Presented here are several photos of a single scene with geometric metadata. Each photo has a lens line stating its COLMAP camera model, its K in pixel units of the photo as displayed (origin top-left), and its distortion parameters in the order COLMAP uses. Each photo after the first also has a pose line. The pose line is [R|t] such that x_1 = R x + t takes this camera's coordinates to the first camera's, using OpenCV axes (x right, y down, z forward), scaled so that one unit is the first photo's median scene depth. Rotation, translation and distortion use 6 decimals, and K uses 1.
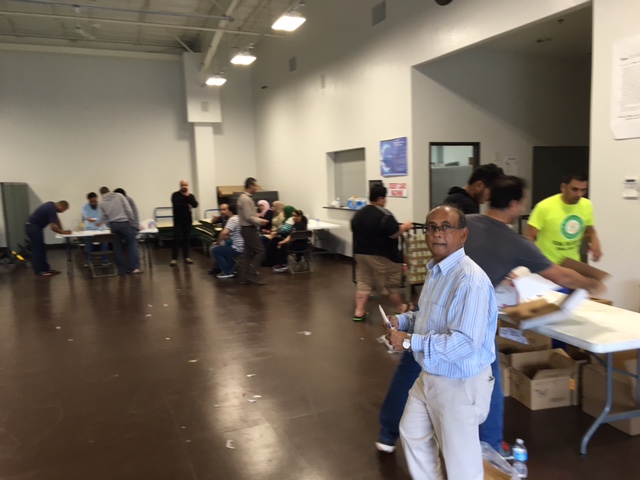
lens RADIAL K [[543.1, 0, 320.0], [0, 543.1, 244.4], [0, 0, 1]] dist [0.102423, -0.125422]
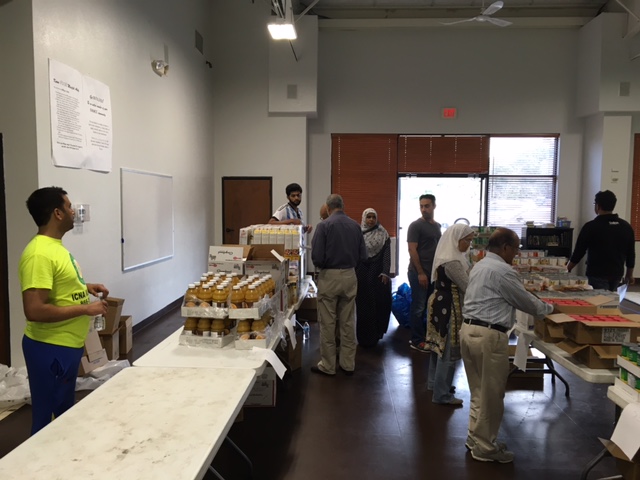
lens RADIAL K [[543.1, 0, 320.5], [0, 543.1, 238.0], [0, 0, 1]] dist [0.102423, -0.125422]
pose [[-0.897310, -0.015449, 0.441131, -0.123667], [0.066709, 0.983162, 0.170126, -0.094115], [-0.436332, 0.182083, -0.881170, 0.773888]]
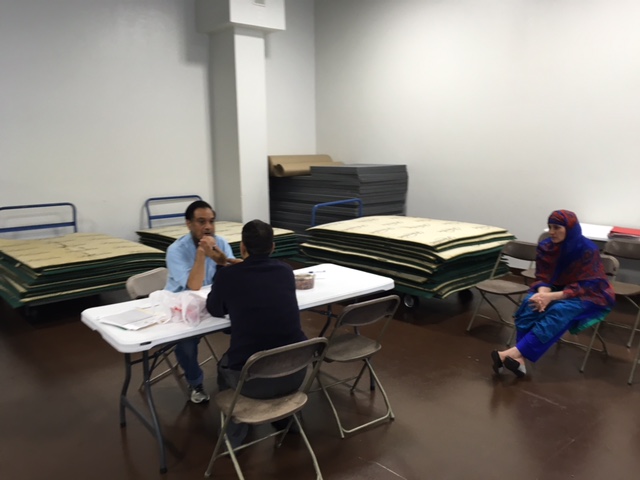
lens RADIAL K [[543.1, 0, 318.0], [0, 543.1, 242.2], [0, 0, 1]] dist [0.102423, -0.125422]
pose [[0.949185, -0.043659, 0.311676, -0.431389], [0.029941, 0.998366, 0.048666, -0.065377], [-0.313292, -0.036861, 0.948941, 0.665857]]
